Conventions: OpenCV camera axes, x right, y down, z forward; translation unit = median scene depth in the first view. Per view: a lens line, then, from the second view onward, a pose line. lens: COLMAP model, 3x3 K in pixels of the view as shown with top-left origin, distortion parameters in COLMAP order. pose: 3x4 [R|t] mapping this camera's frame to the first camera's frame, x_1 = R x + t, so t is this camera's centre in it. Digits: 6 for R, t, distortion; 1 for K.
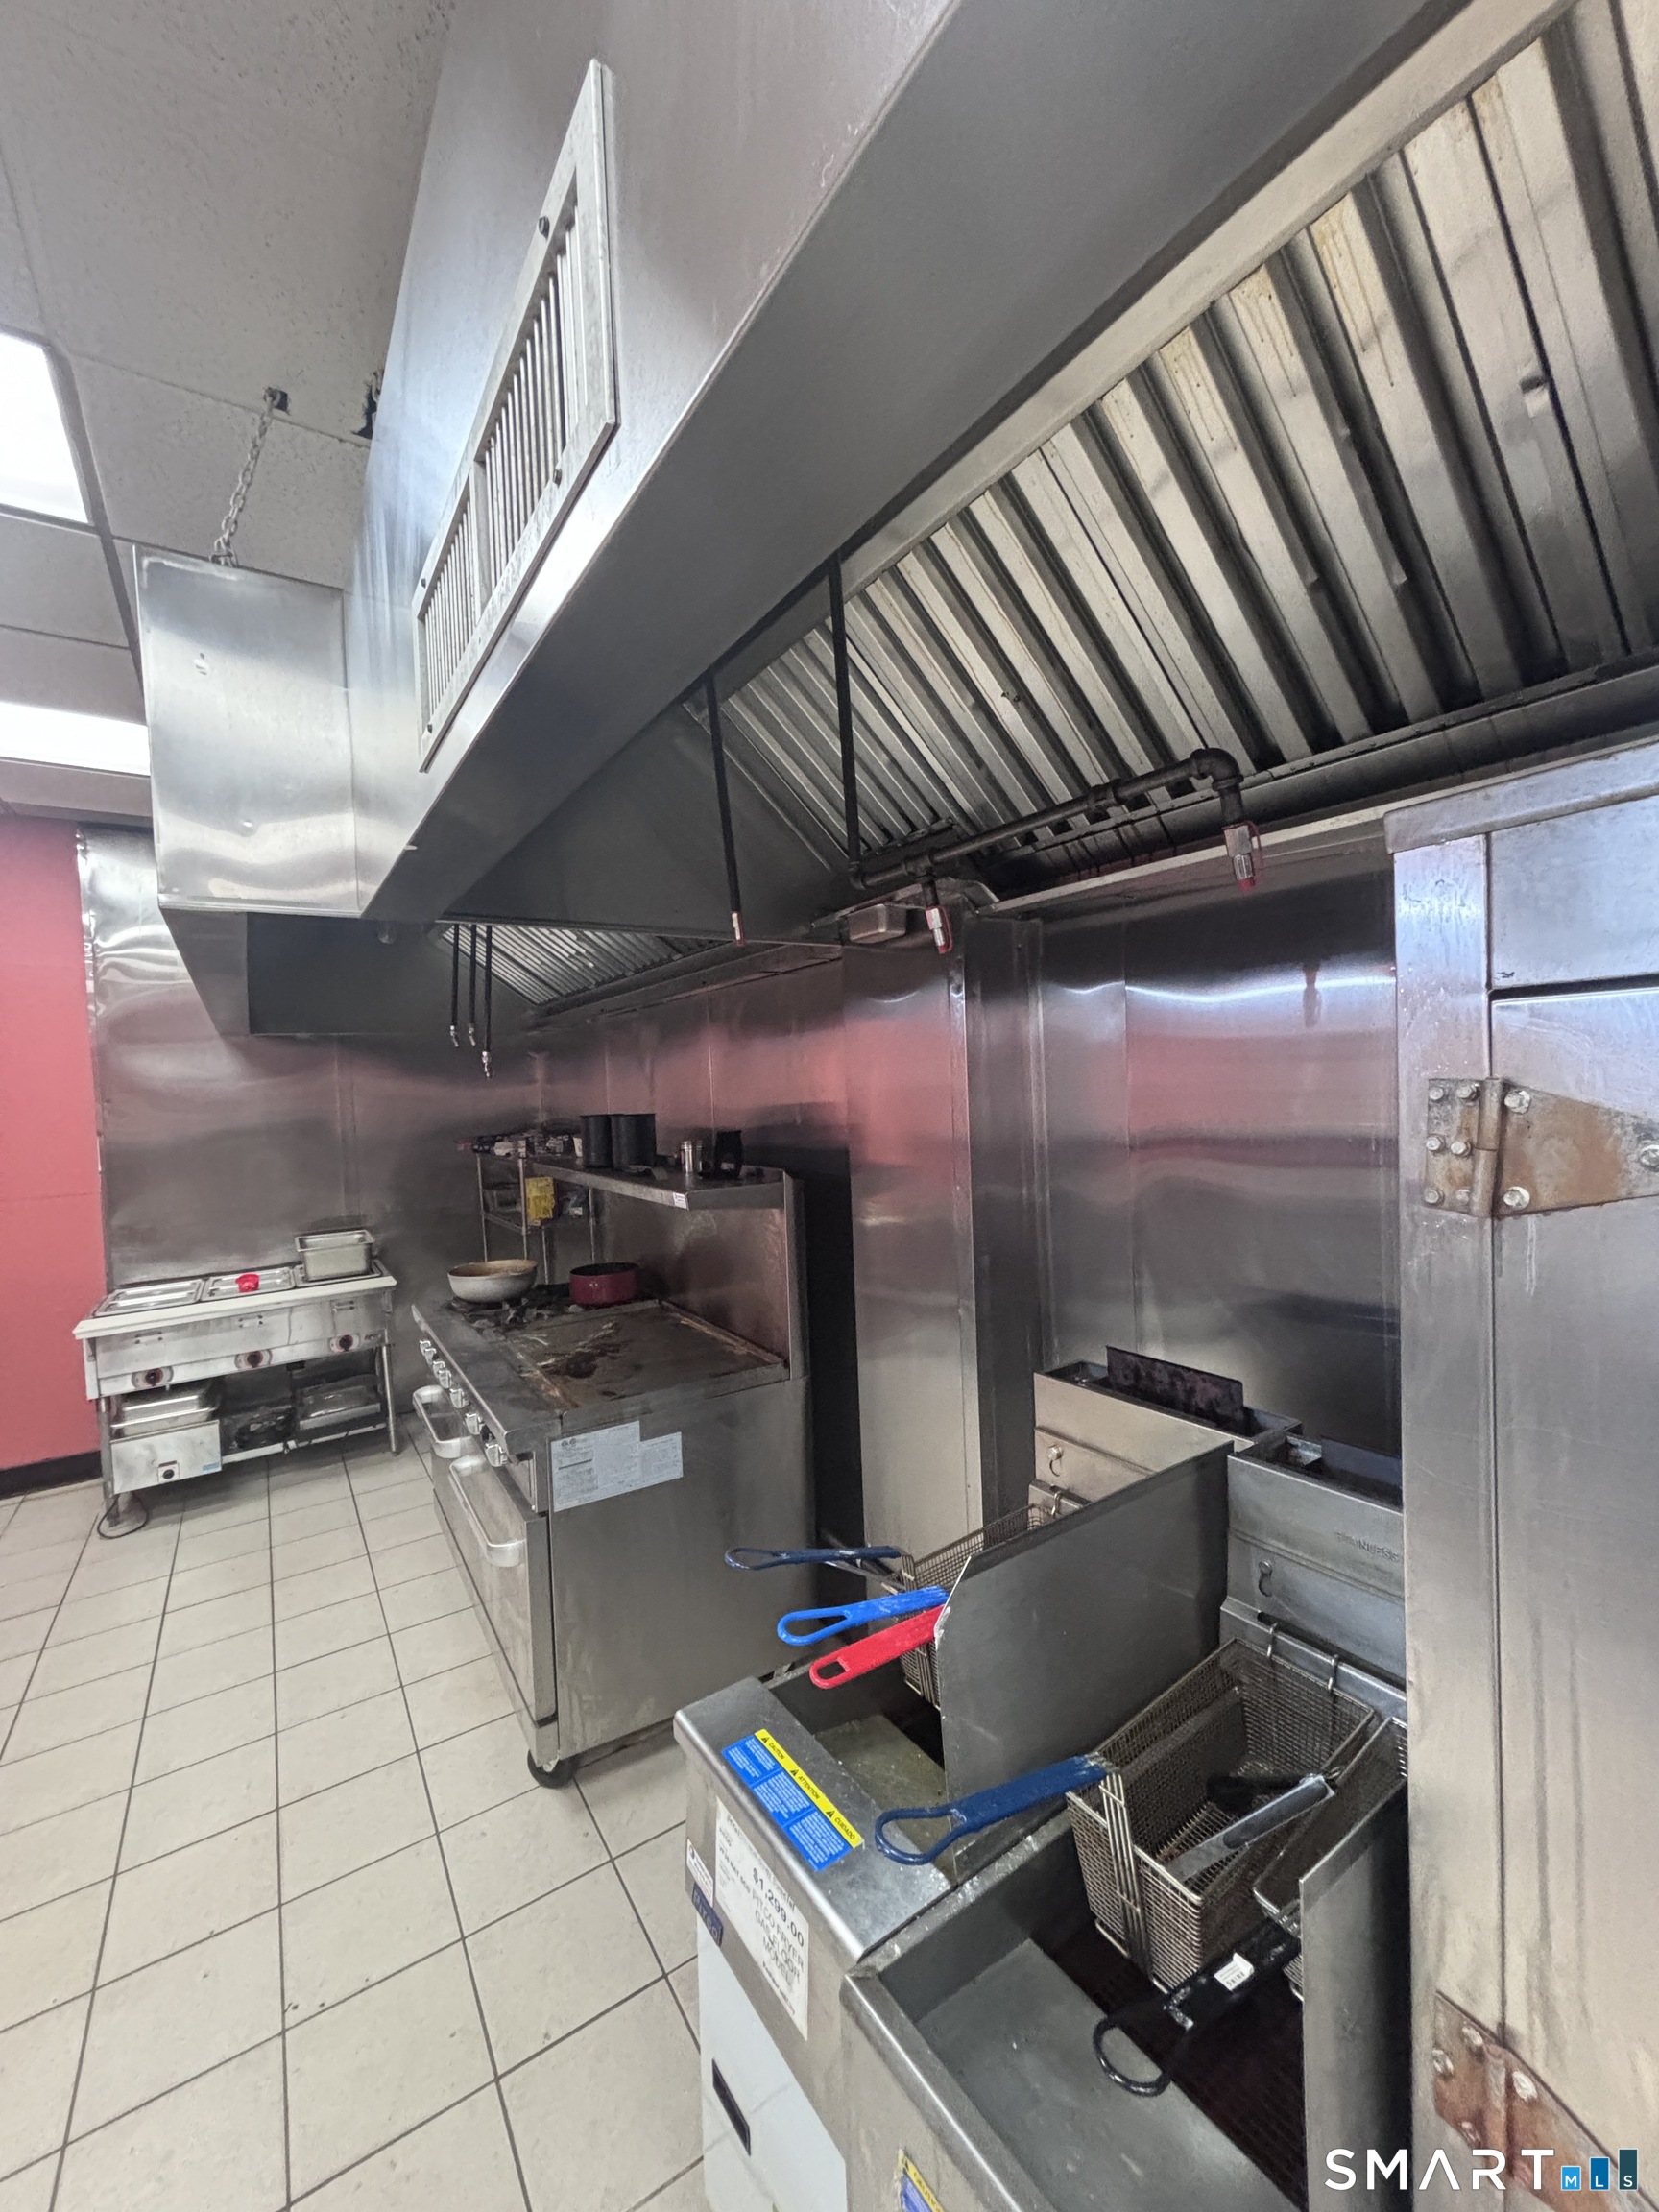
lens RADIAL K [[873.7, 0, 829.5], [0, 873.7, 1106.0], [0, 0, 1]] dist [-0.000842, 0.000251]
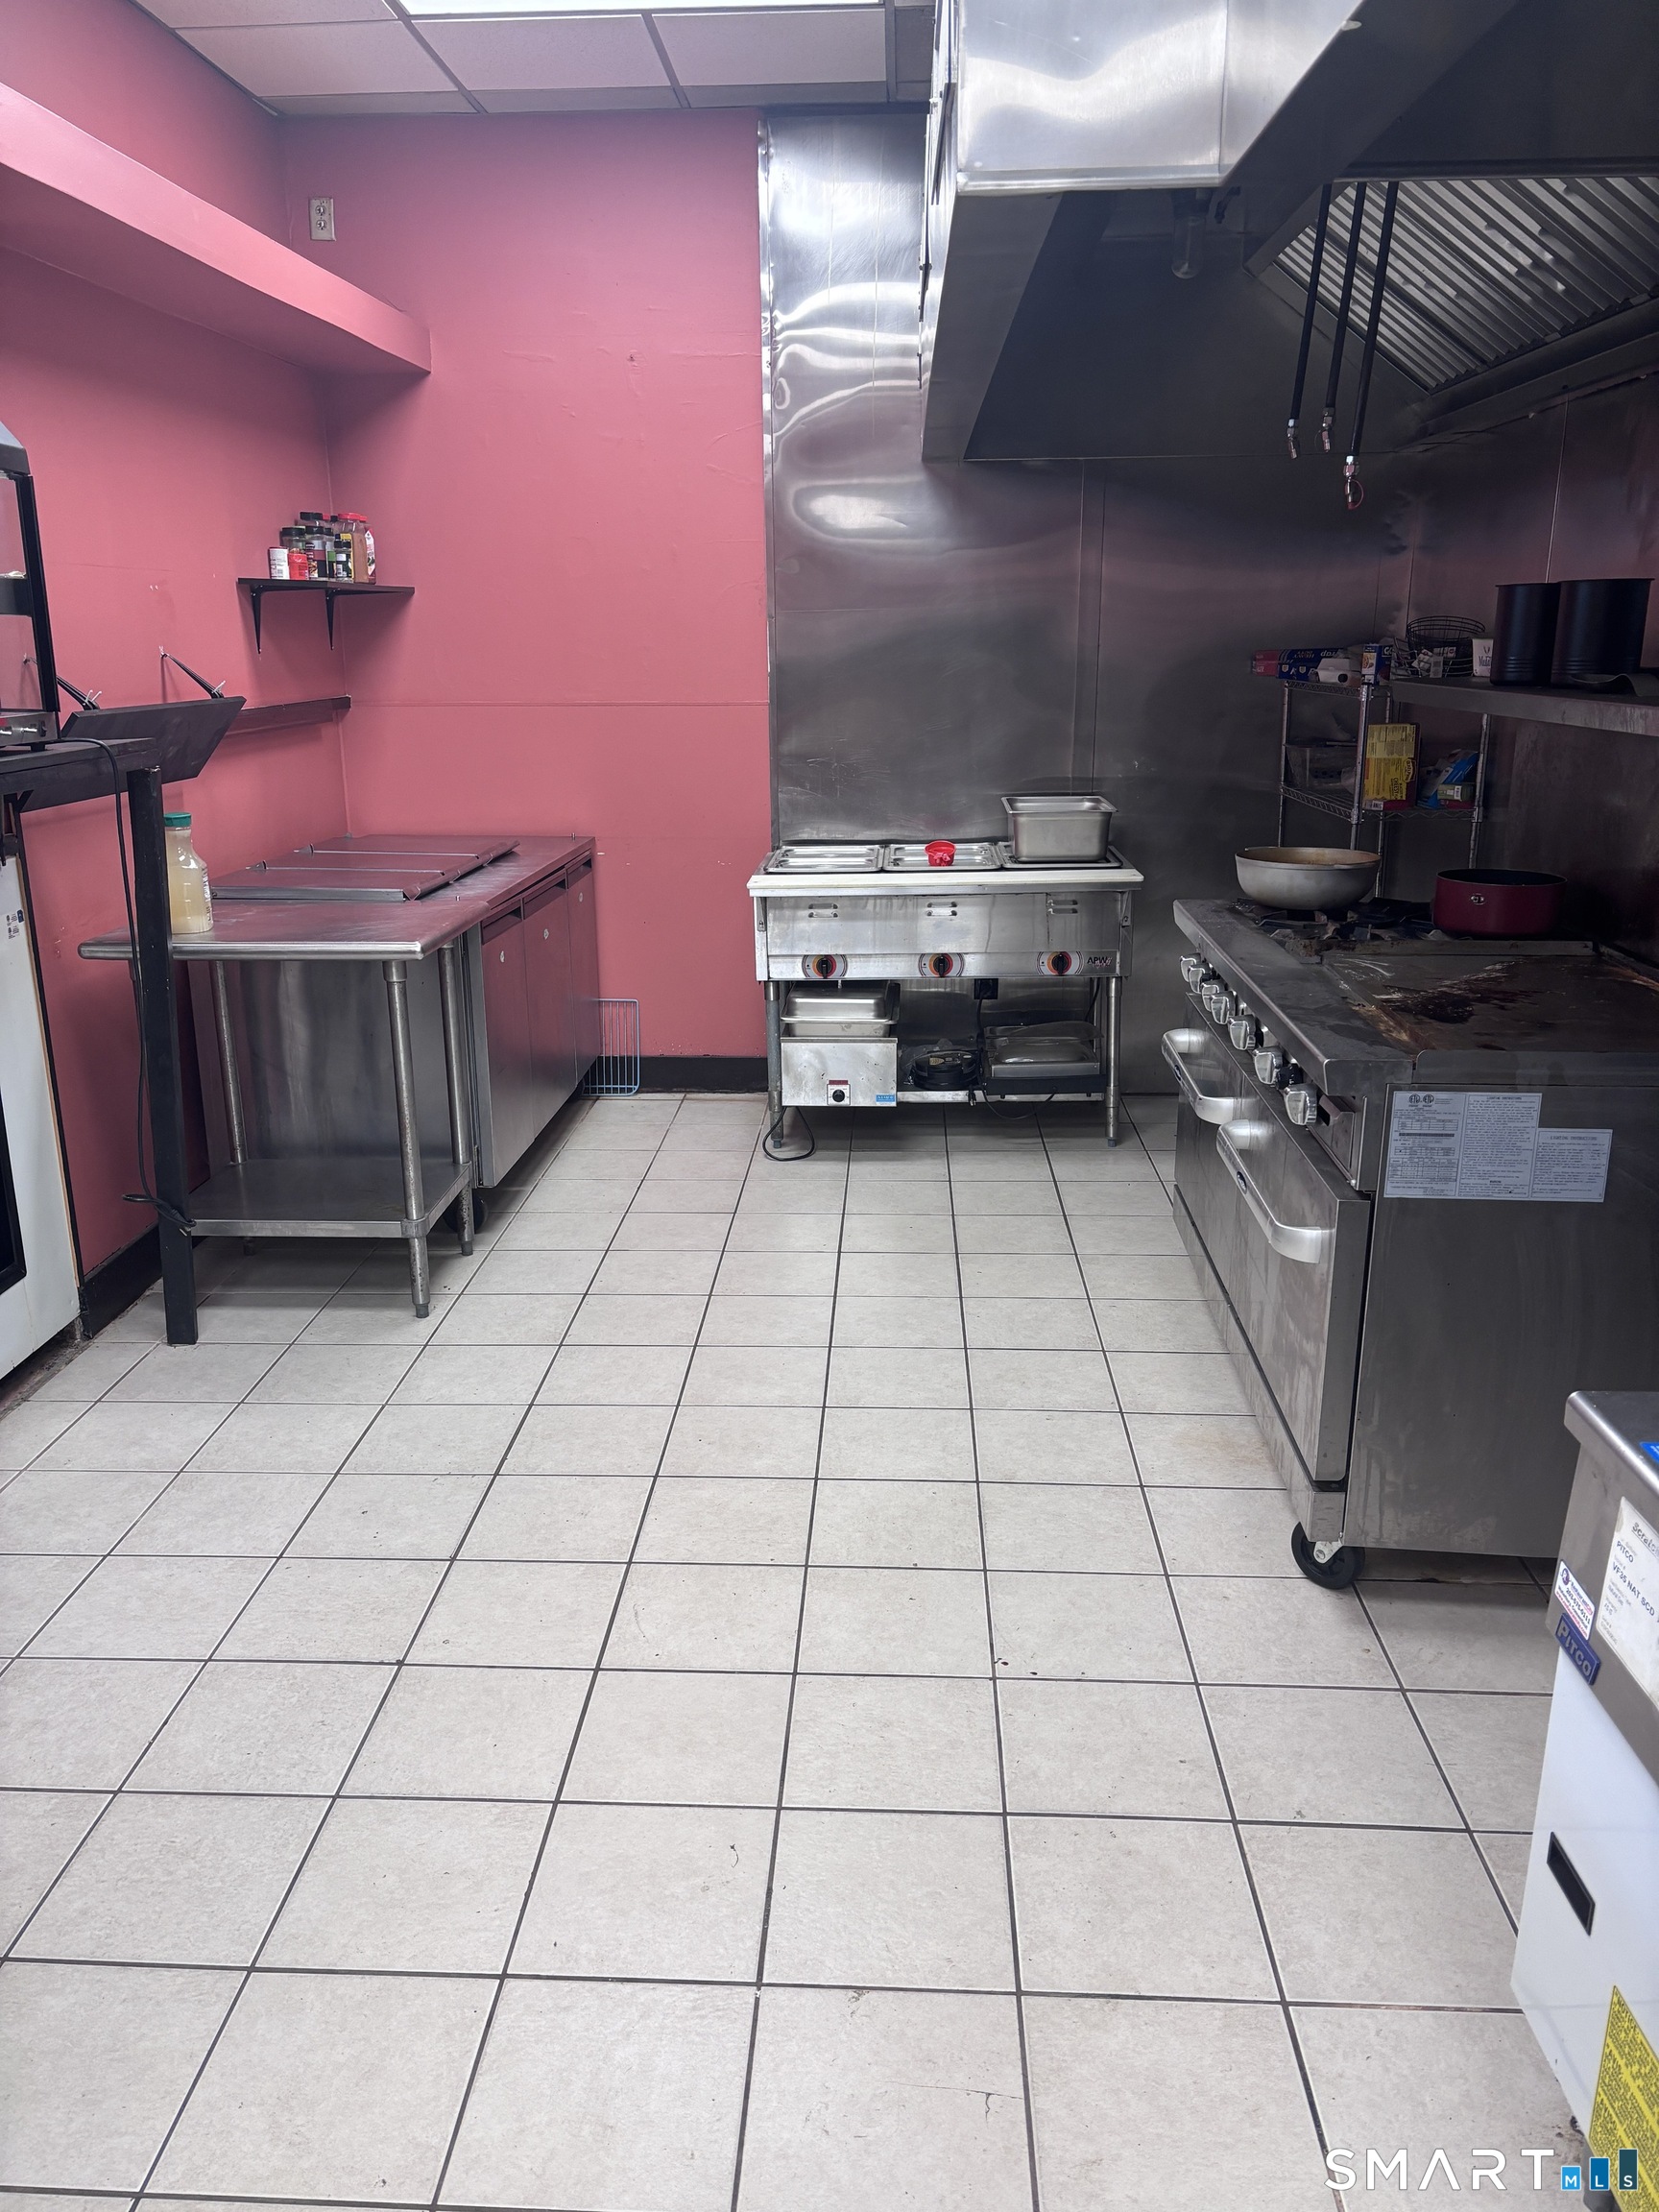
lens RADIAL K [[1635.3, 0, 836.1], [0, 1635.3, 1098.4], [0, 0, 1]] dist [0.012655, -0.006288]
pose [[0.809372, 0.195297, -0.553874, 0.008090], [-0.039098, 0.958917, 0.280981, 0.043041], [0.585994, -0.205762, 0.783756, -0.102761]]
